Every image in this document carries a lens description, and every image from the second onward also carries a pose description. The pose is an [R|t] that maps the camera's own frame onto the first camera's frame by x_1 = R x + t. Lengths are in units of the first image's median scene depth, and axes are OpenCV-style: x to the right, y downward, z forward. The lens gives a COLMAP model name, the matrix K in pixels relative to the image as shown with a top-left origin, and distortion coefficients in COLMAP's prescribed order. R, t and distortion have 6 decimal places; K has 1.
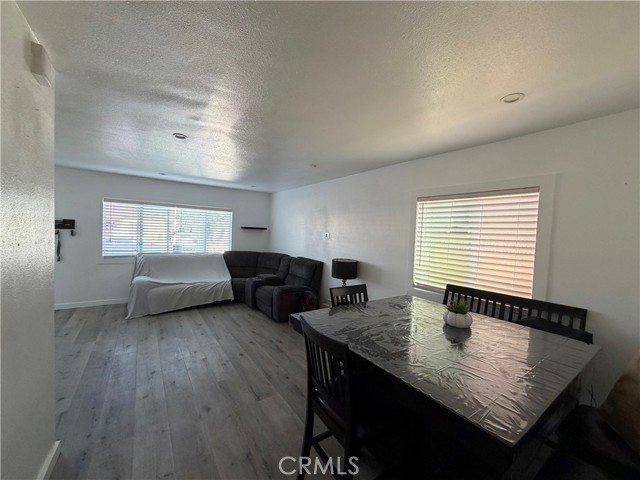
lens RADIAL K [[254.2, 0, 317.9], [0, 254.2, 238.9], [0, 0, 1]] dist [-0.001485, 0.000769]
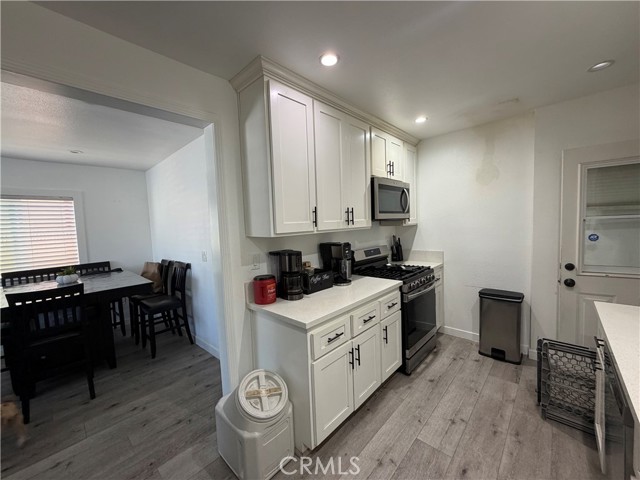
lens RADIAL K [[254.2, 0, 321.0], [0, 254.2, 239.5], [0, 0, 1]] dist [-0.001485, 0.000769]
pose [[-0.222752, -0.093032, 0.970426, -0.566836], [0.058373, 0.992377, 0.108535, -0.008203], [-0.973126, 0.080823, -0.215624, -0.104068]]
